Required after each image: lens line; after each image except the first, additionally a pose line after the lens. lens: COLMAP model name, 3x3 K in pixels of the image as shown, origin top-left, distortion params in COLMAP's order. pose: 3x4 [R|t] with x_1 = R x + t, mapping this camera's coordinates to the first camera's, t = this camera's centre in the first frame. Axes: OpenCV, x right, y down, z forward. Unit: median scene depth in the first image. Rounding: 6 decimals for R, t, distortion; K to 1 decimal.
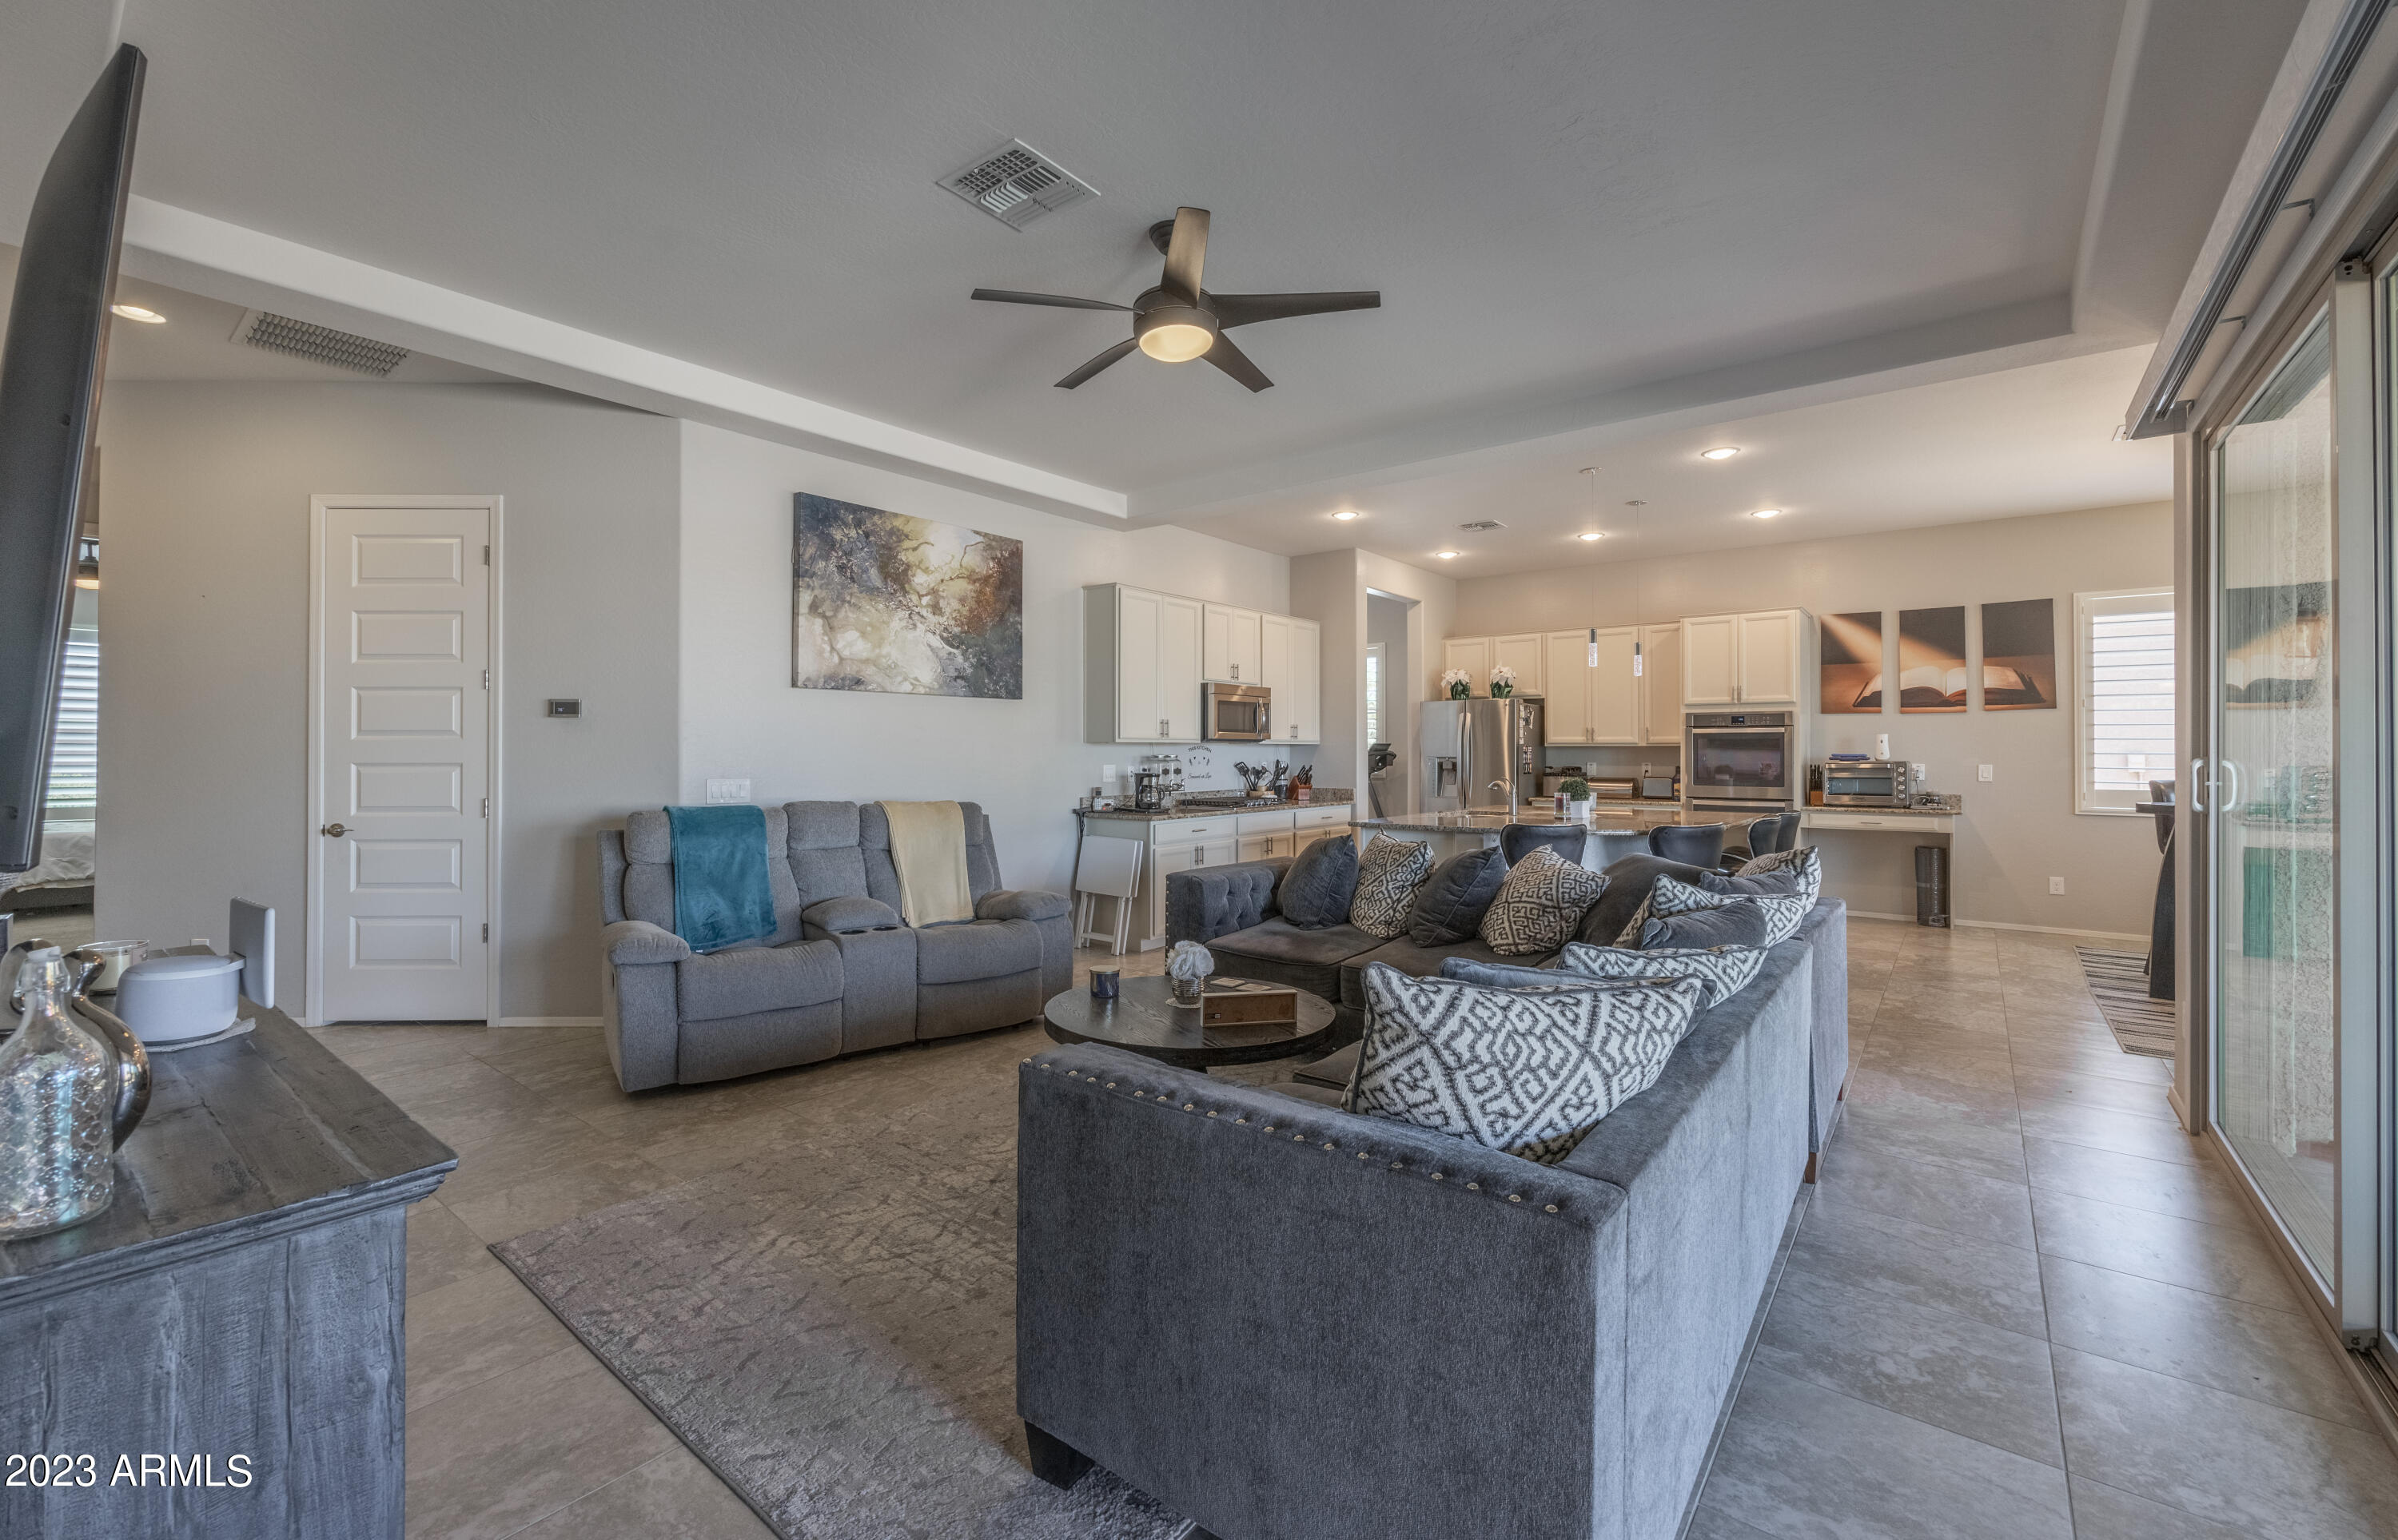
lens RADIAL K [[997.3, 0, 1176.7], [0, 997.3, 734.9], [0, 0, 1]] dist [0.001210, 0.000141]
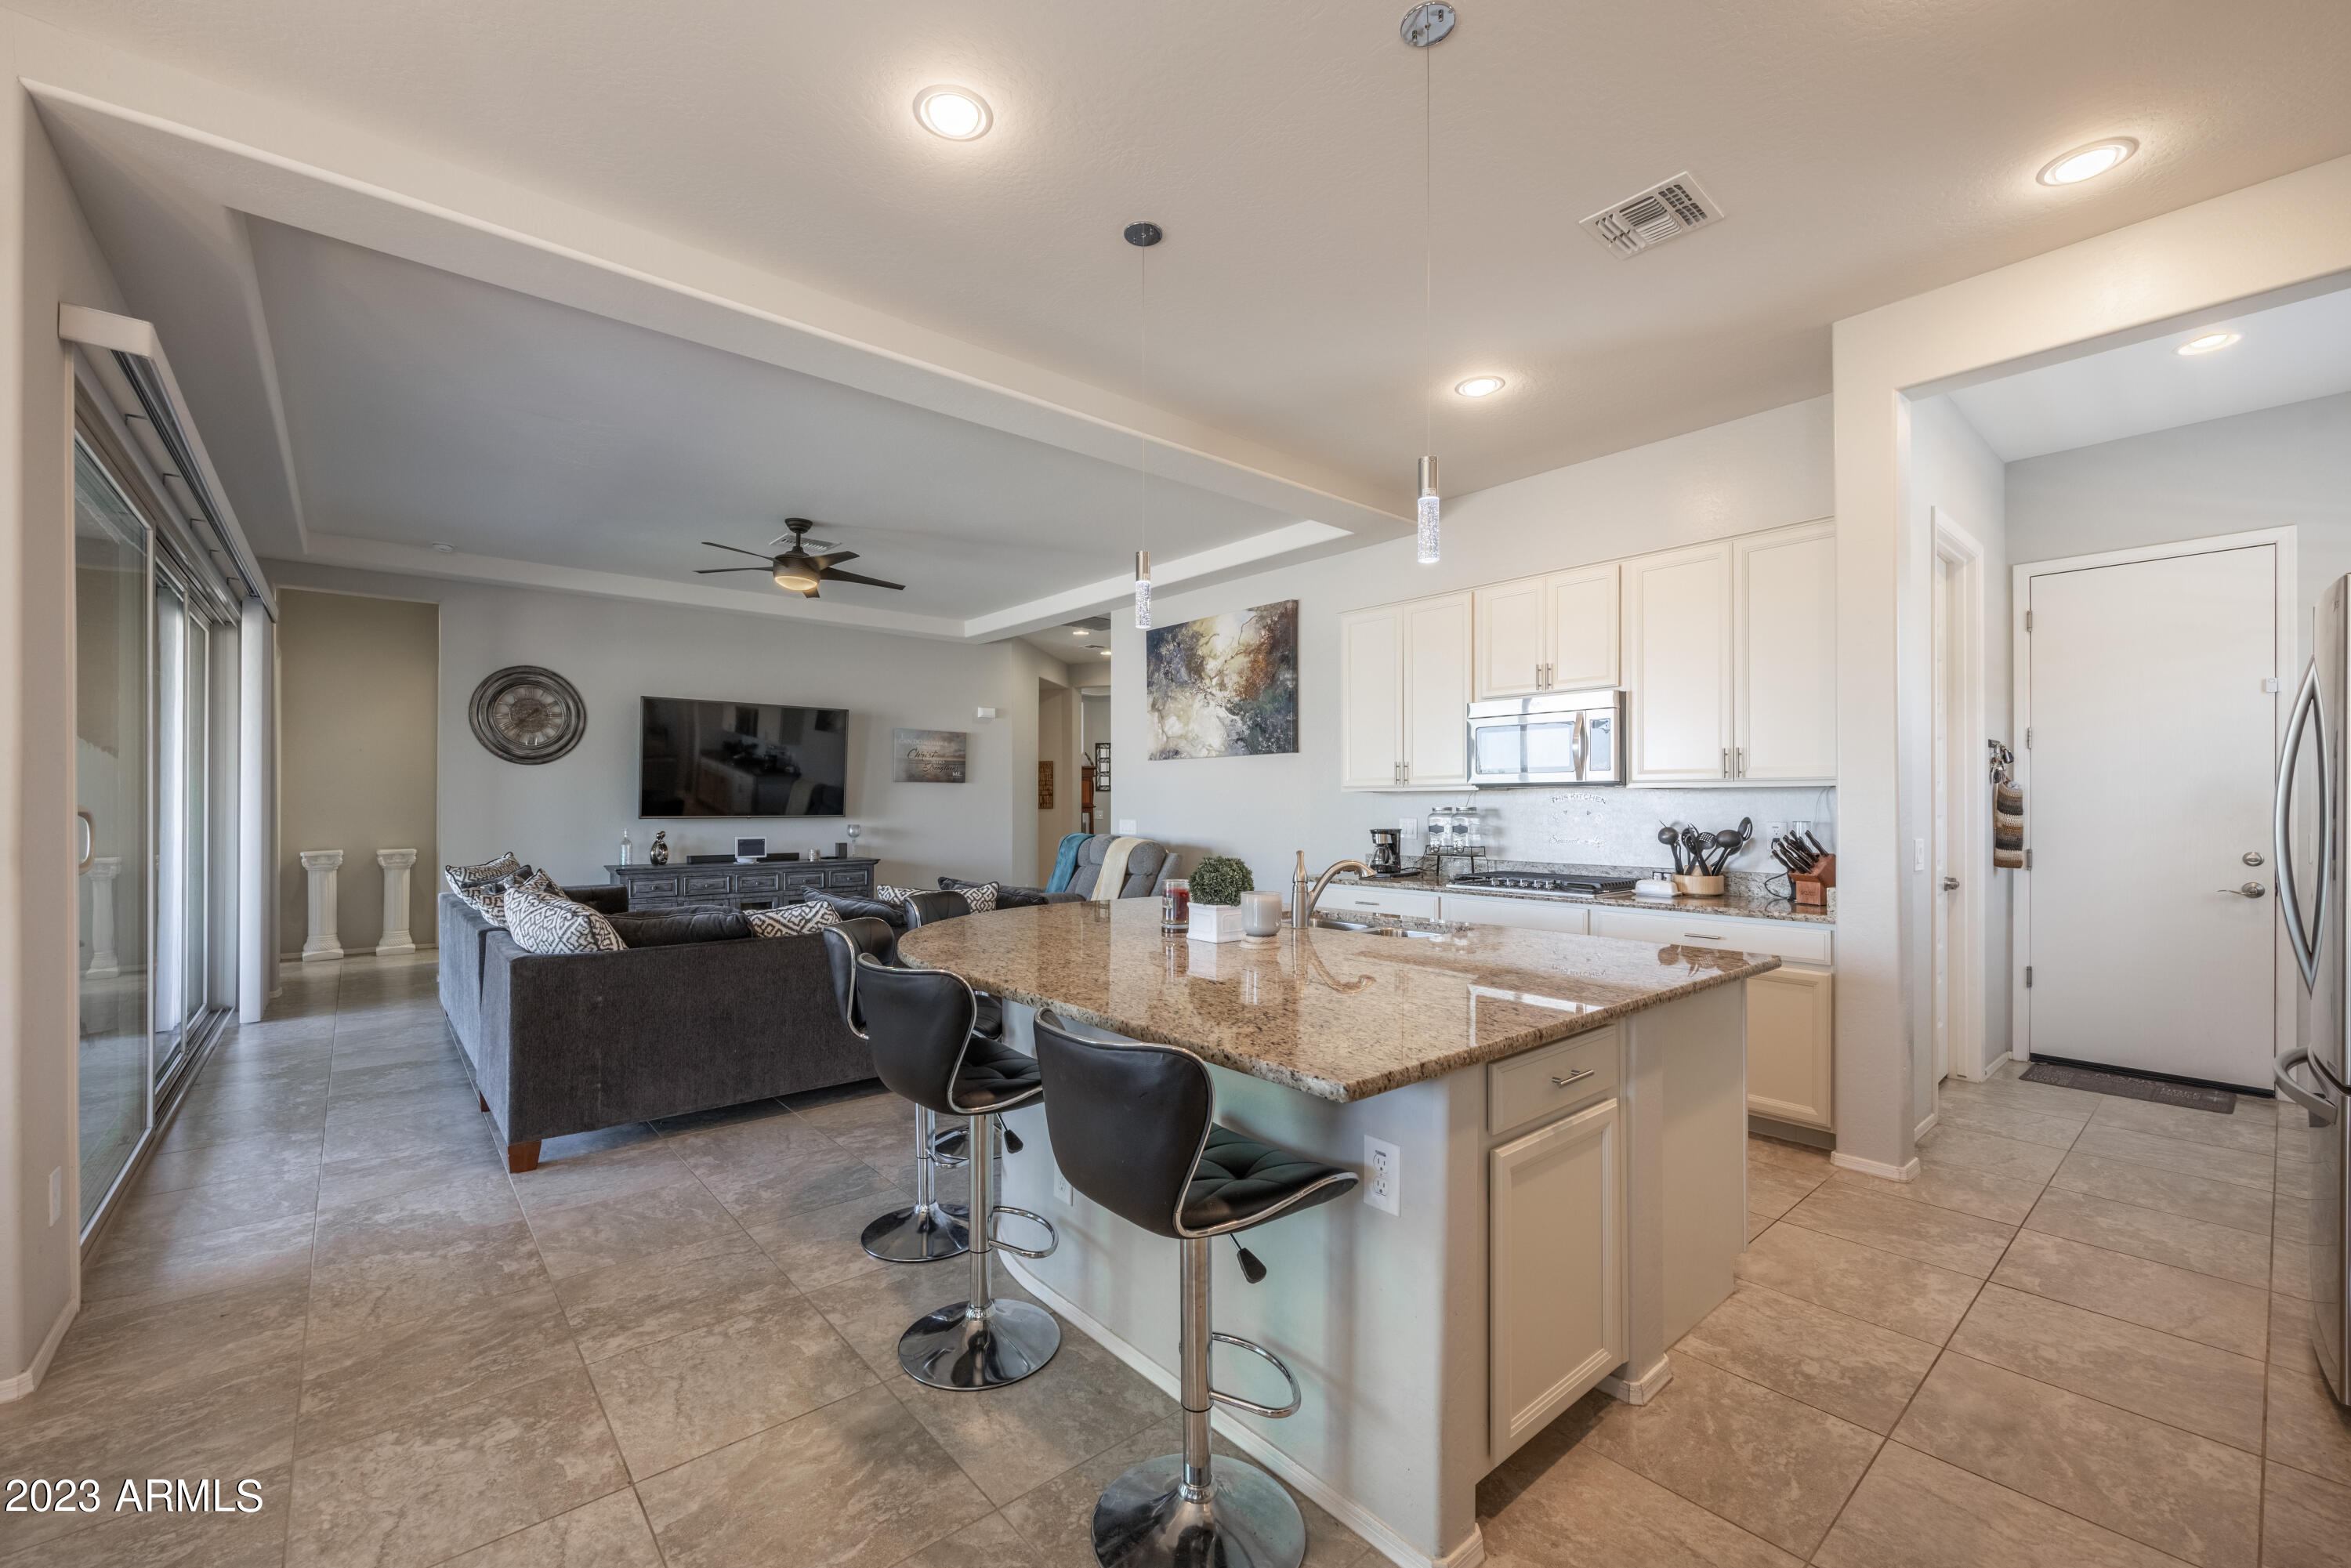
lens RADIAL K [[963.4, 0, 1156.4], [0, 963.4, 801.2], [0, 0, 1]] dist [-0.002711, -0.000245]
pose [[-0.203380, -0.003425, -0.979094, 0.728374], [0.015302, 0.999861, -0.006676, 0.016826], [0.978980, -0.016340, -0.203300, 0.909016]]
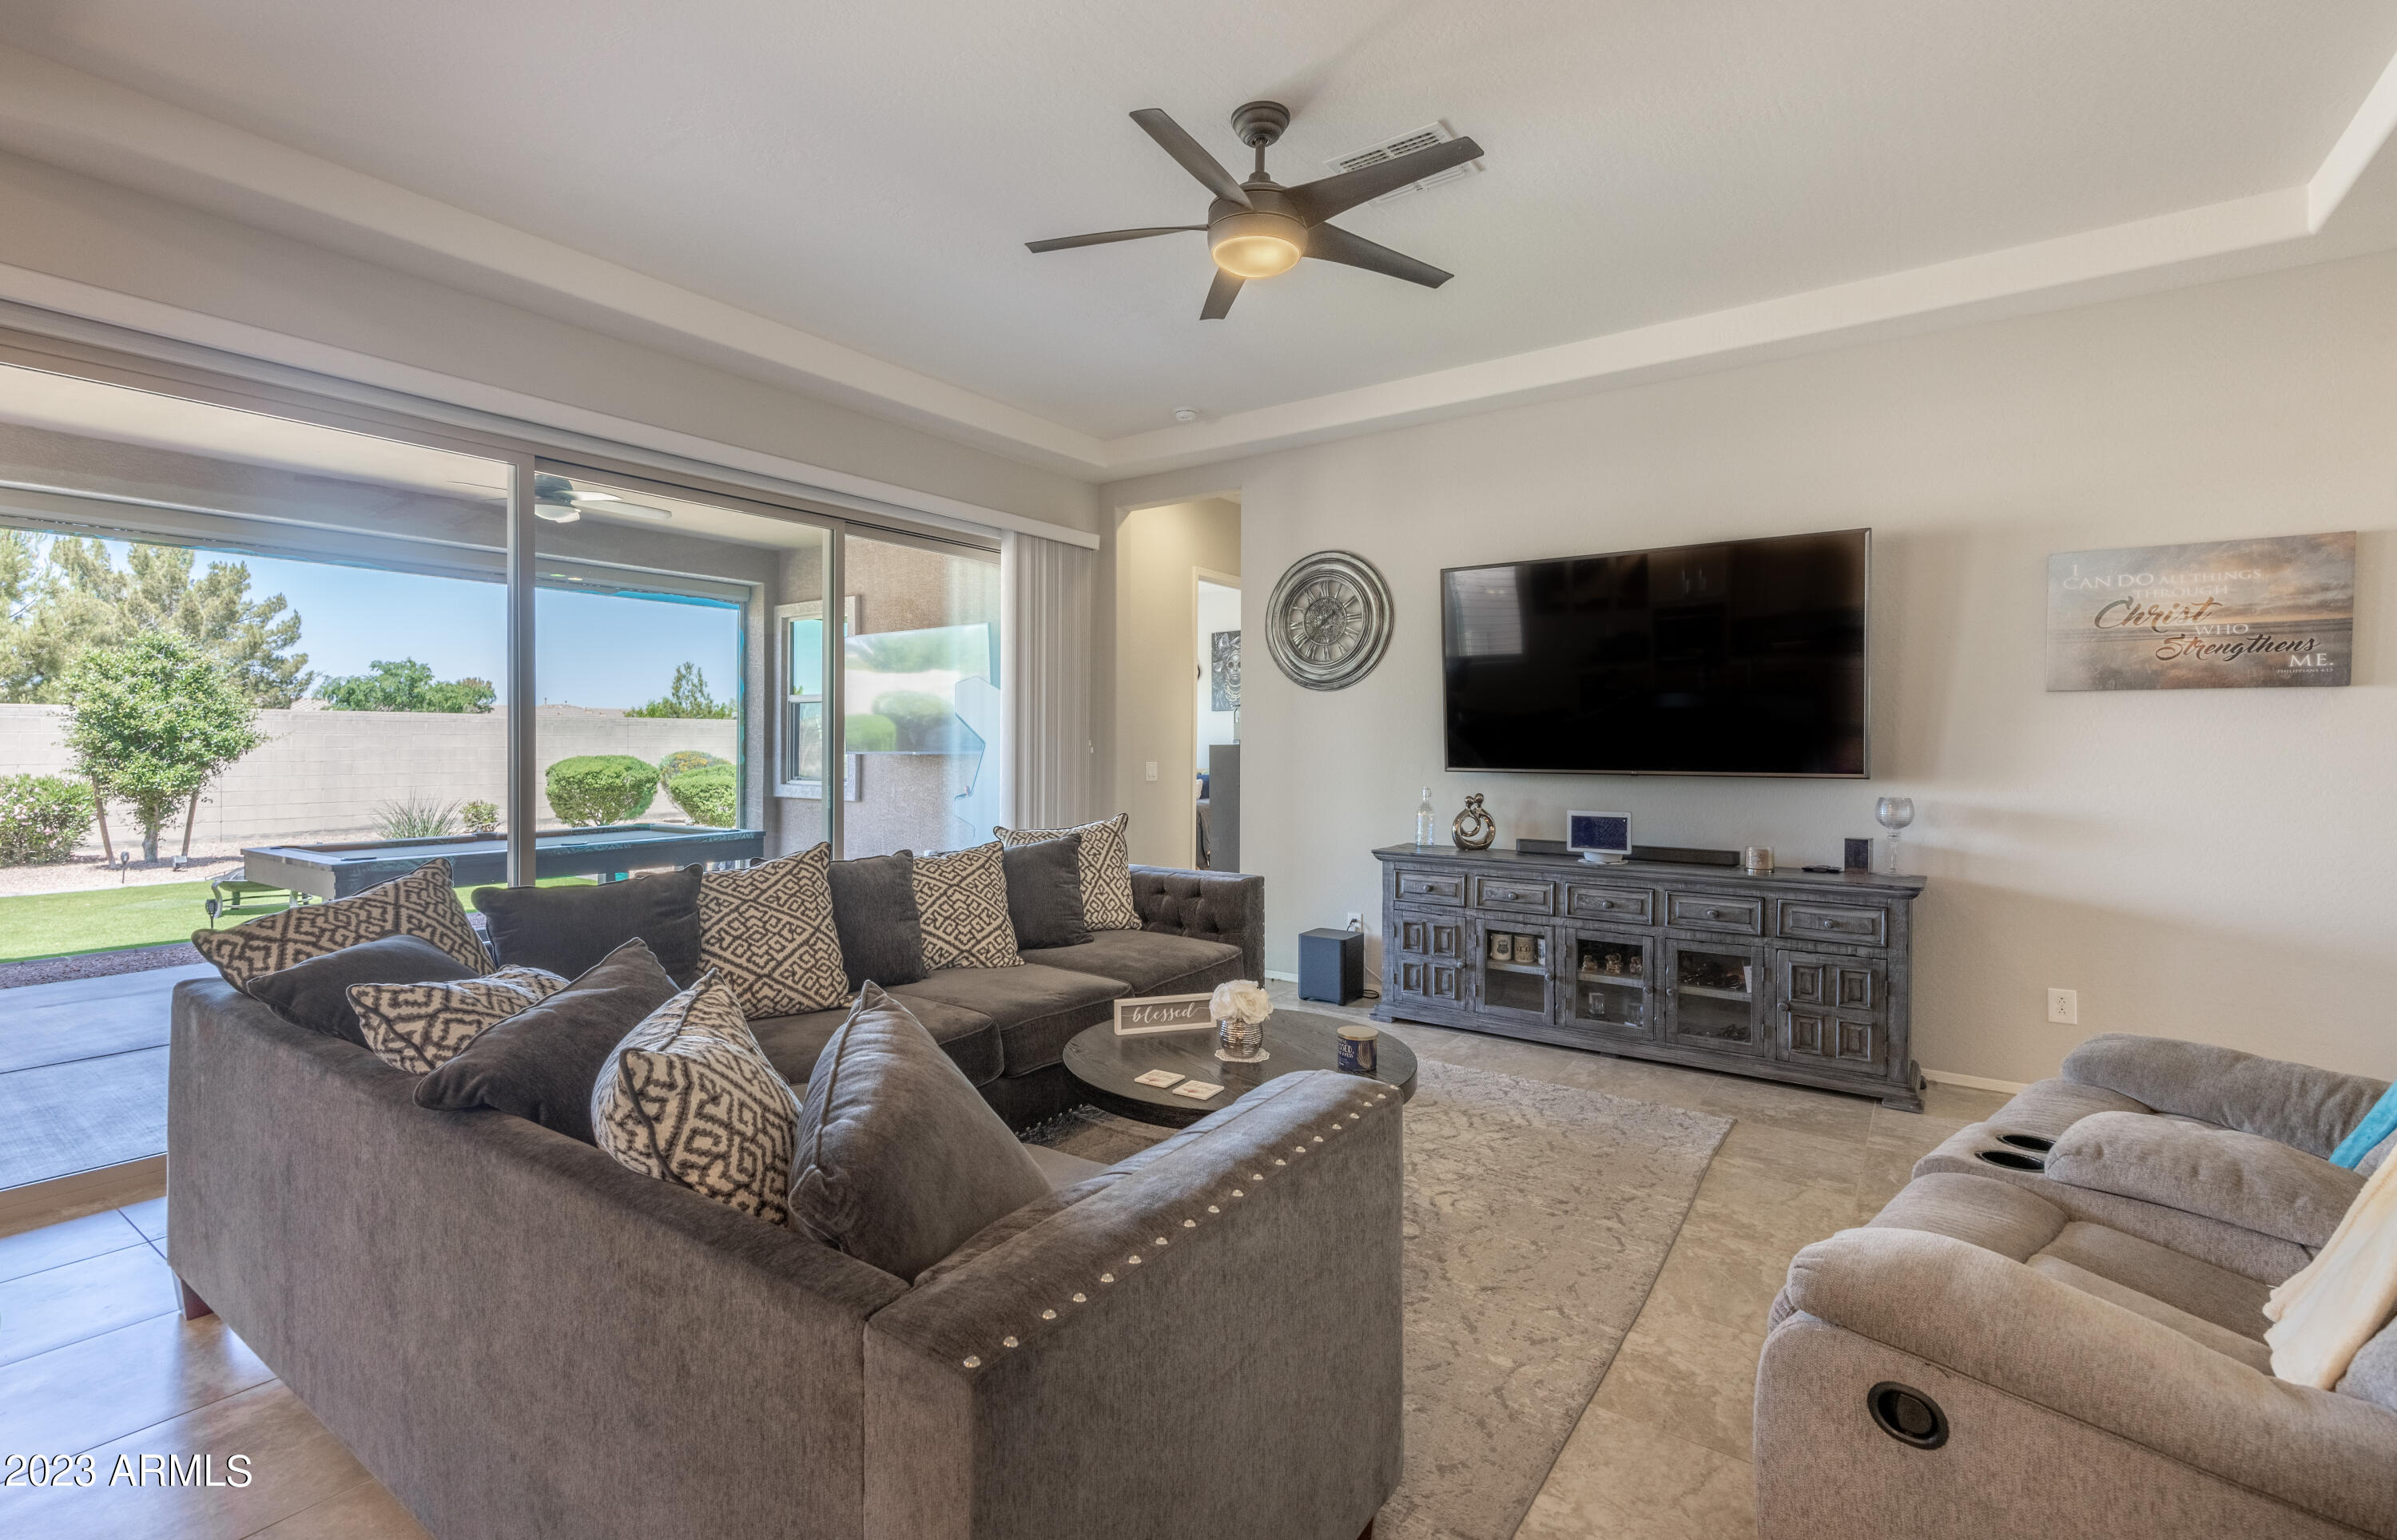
lens RADIAL K [[1083.2, 0, 1108.1], [0, 1083.2, 753.0], [0, 0, 1]] dist [0.010927, 0.000244]
pose [[-0.999610, -0.005083, -0.027453, 0.065196], [-0.004822, 0.999943, -0.009570, 0.016113], [0.027500, -0.009434, -0.999577, 0.858099]]
